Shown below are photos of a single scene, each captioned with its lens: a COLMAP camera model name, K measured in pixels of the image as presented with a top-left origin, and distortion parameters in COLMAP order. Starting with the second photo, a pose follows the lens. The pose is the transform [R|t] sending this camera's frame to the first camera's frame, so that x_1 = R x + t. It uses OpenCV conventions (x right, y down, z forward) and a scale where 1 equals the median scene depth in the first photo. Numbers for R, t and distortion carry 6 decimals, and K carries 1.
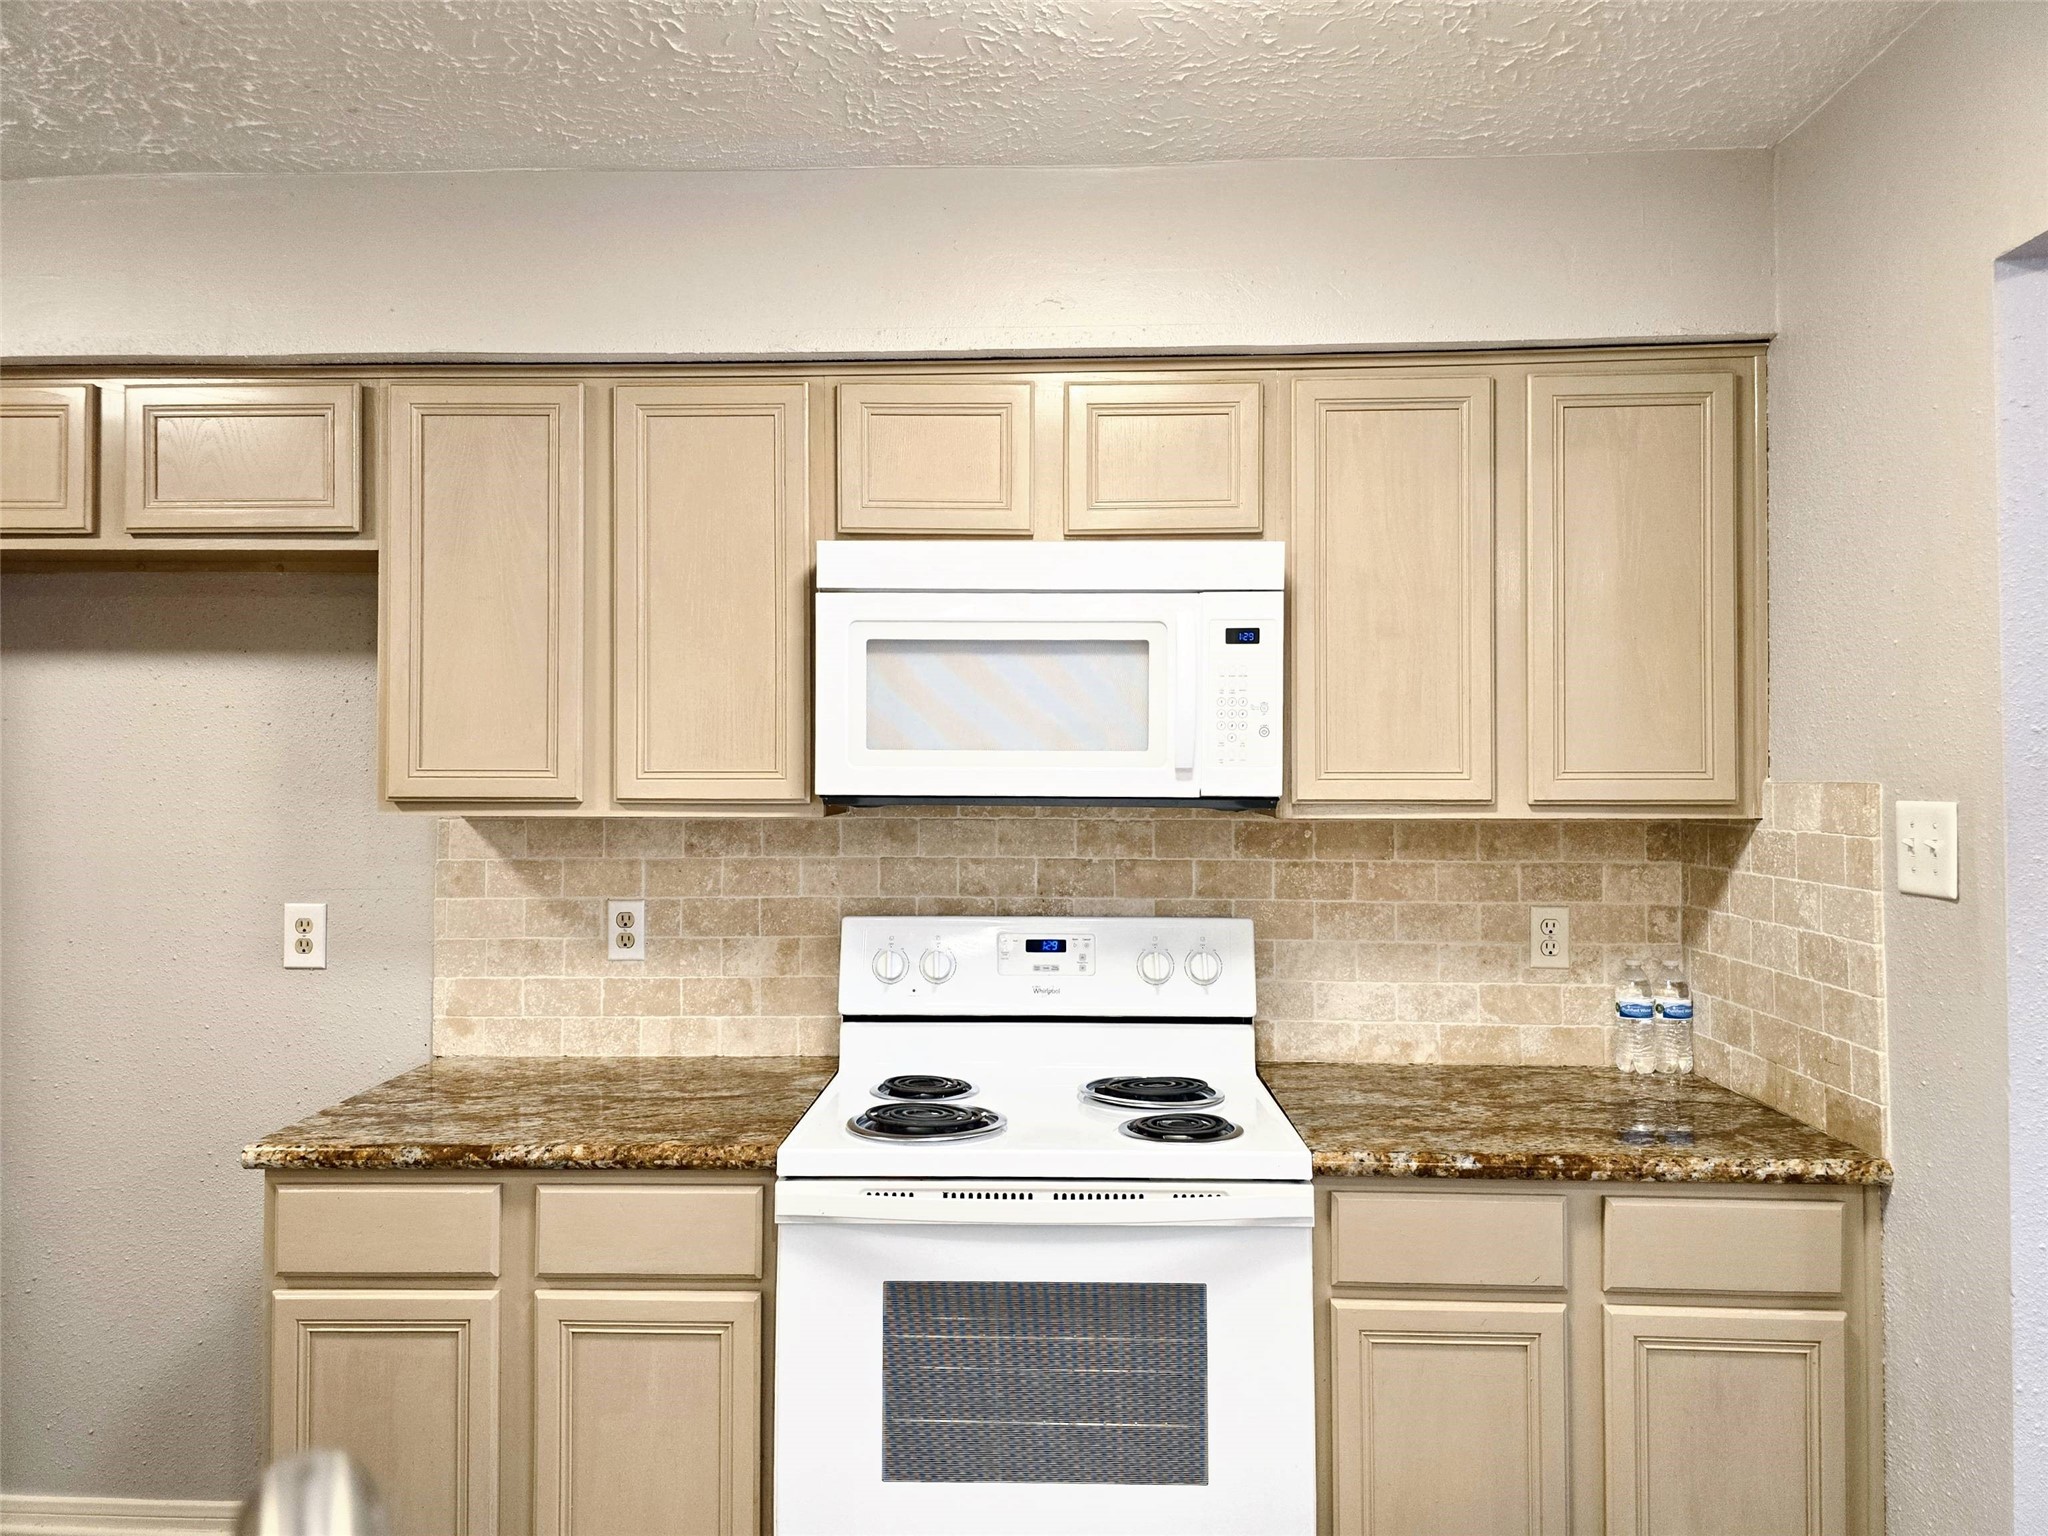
lens RADIAL K [[1390.2, 0, 1024.0], [0, 1390.2, 768.0], [0, 0, 1]] dist [0.024902, 0.000617]
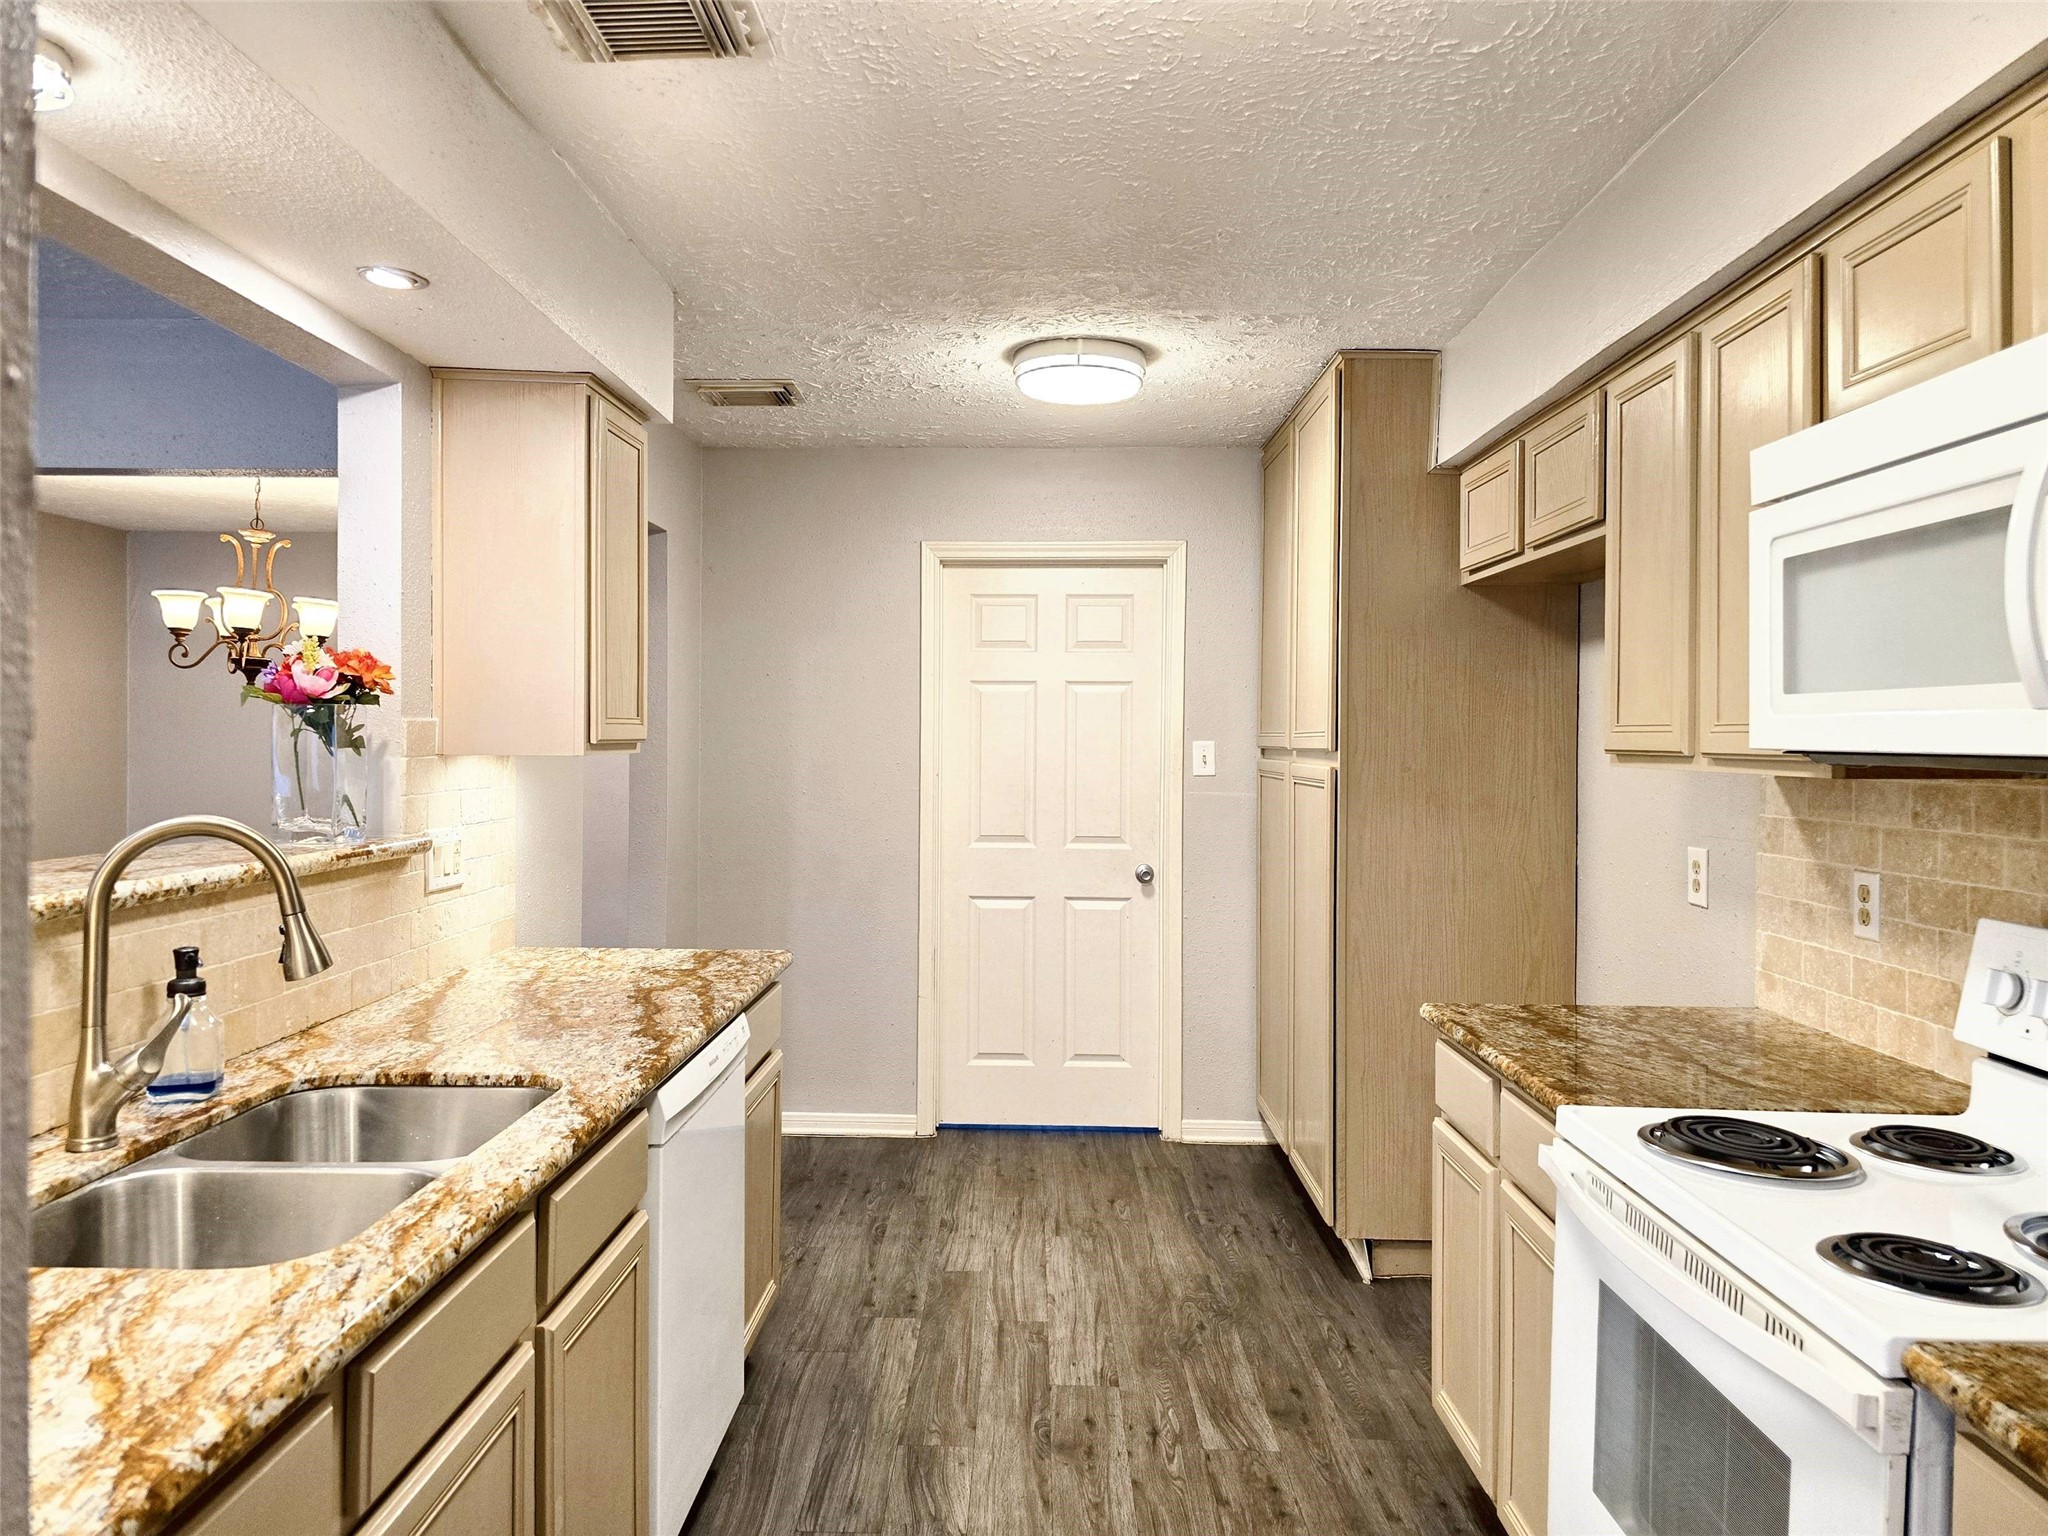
lens RADIAL K [[1368.4, 0, 1012.0], [0, 1368.4, 765.8], [0, 0, 1]] dist [0.003091, 0.000736]
pose [[0.015240, 0.019610, -0.999692, 0.582934], [-0.002059, 0.999806, 0.019581, 0.011660], [0.999882, 0.001760, 0.015278, 0.448579]]
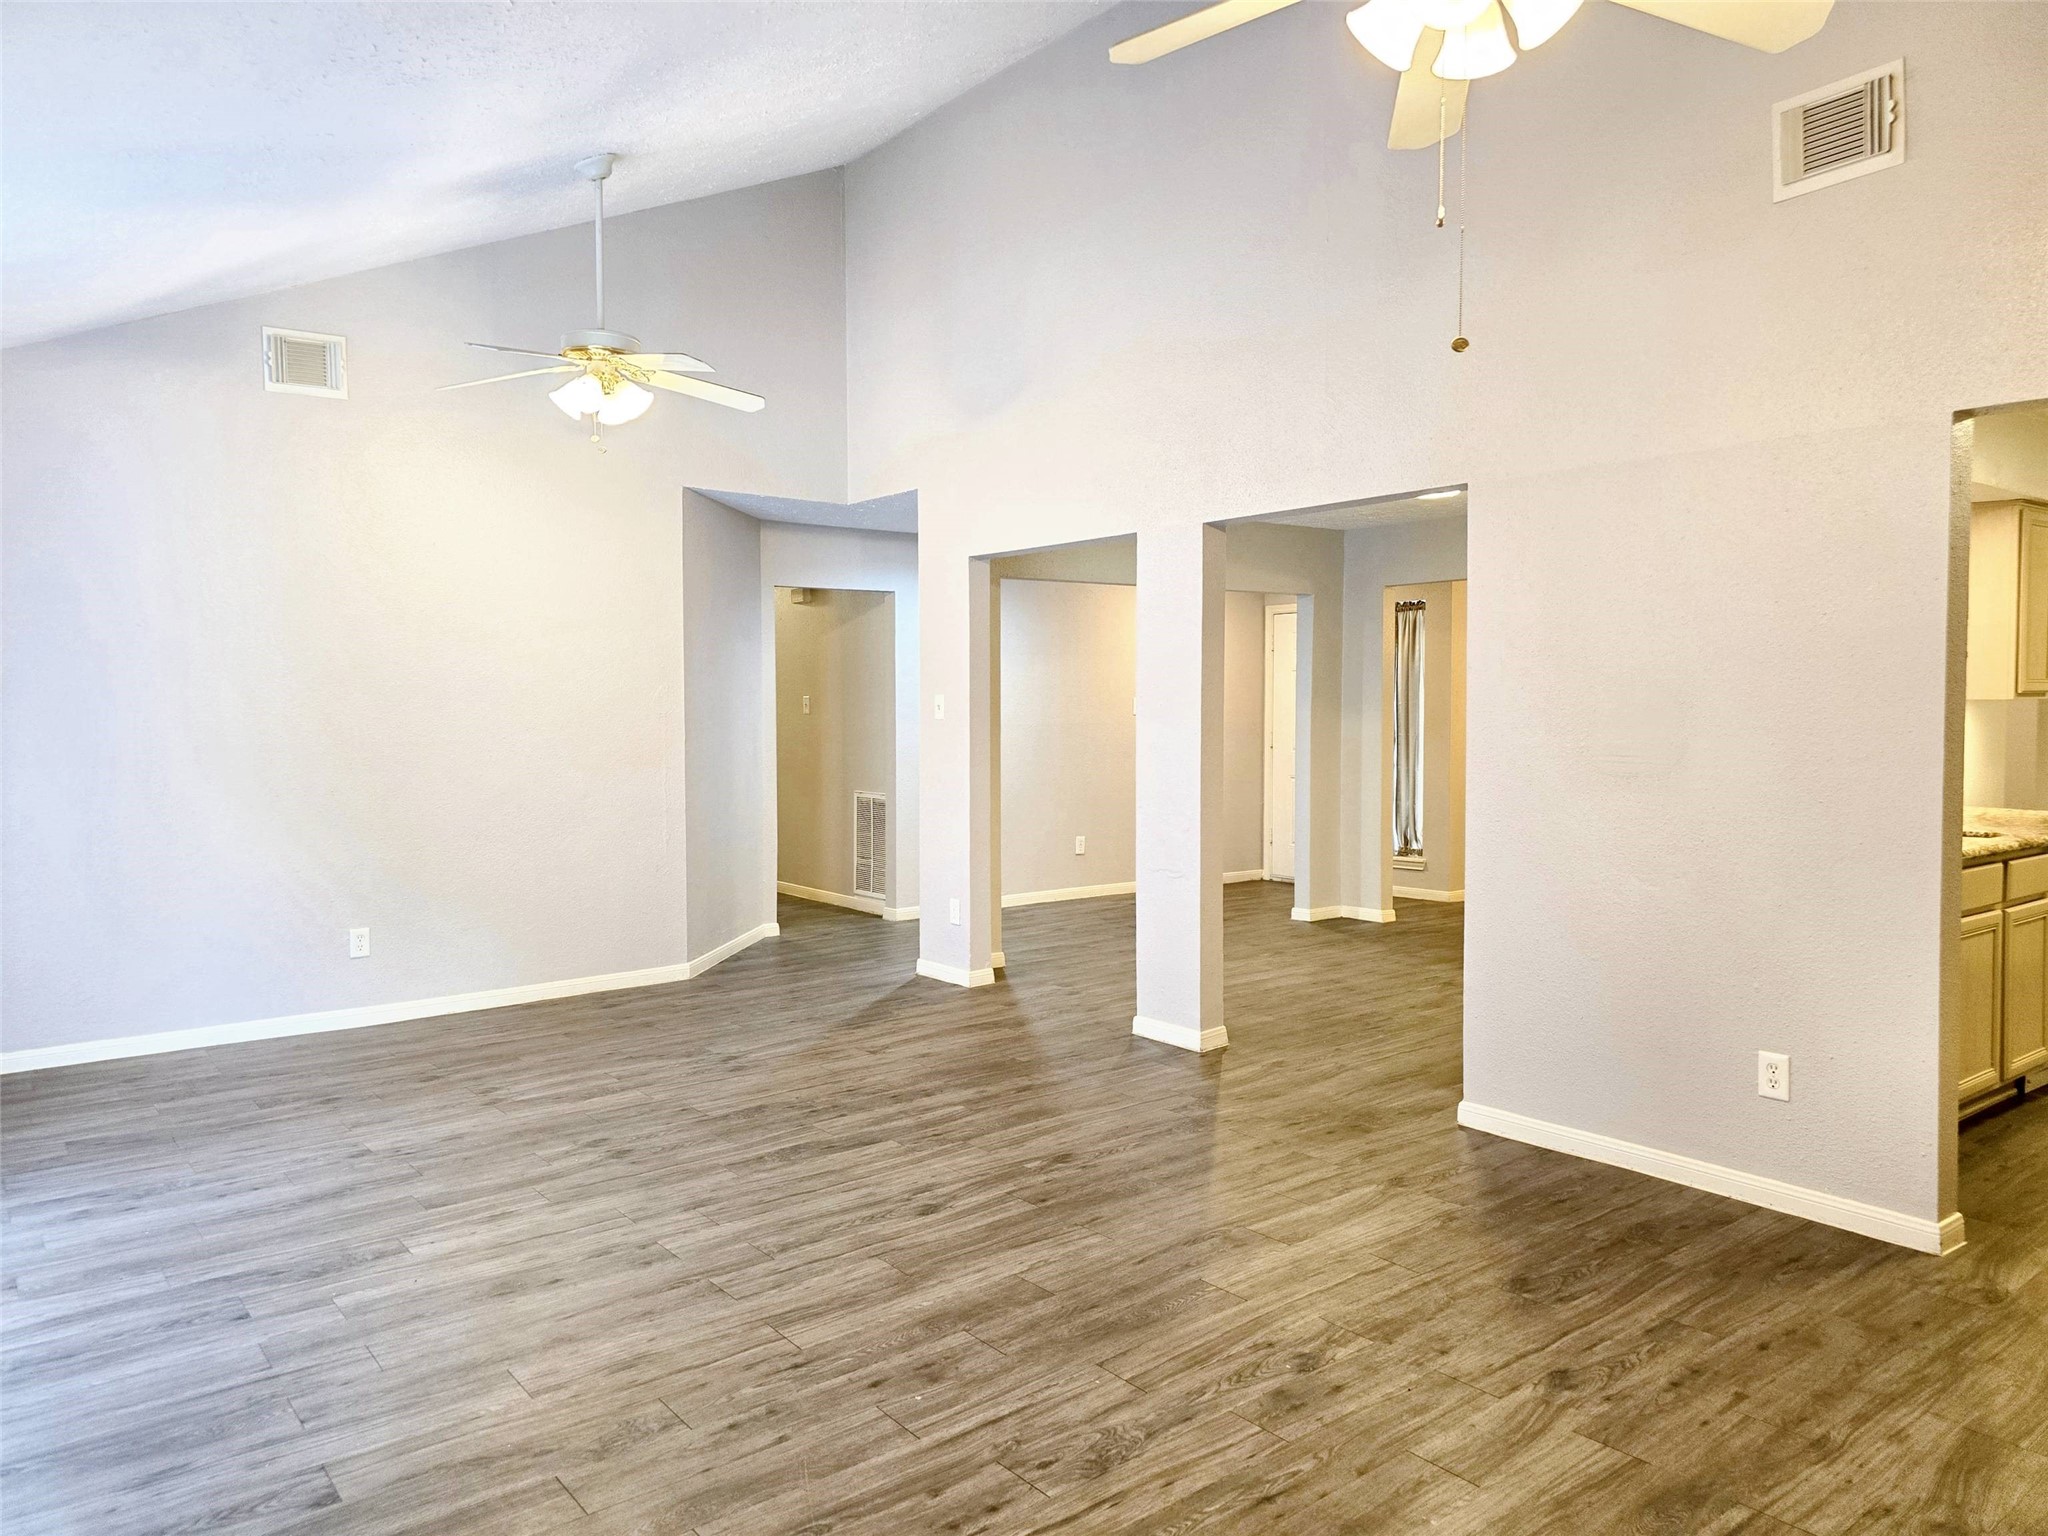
lens RADIAL K [[1390.2, 0, 1024.0], [0, 1390.2, 768.0], [0, 0, 1]] dist [0.024902, 0.000617]
pose [[-0.760690, 0.033436, -0.648254, 2.011680], [0.004288, 0.998910, 0.046491, 0.022276], [0.649101, 0.032585, -0.760004, 0.780033]]
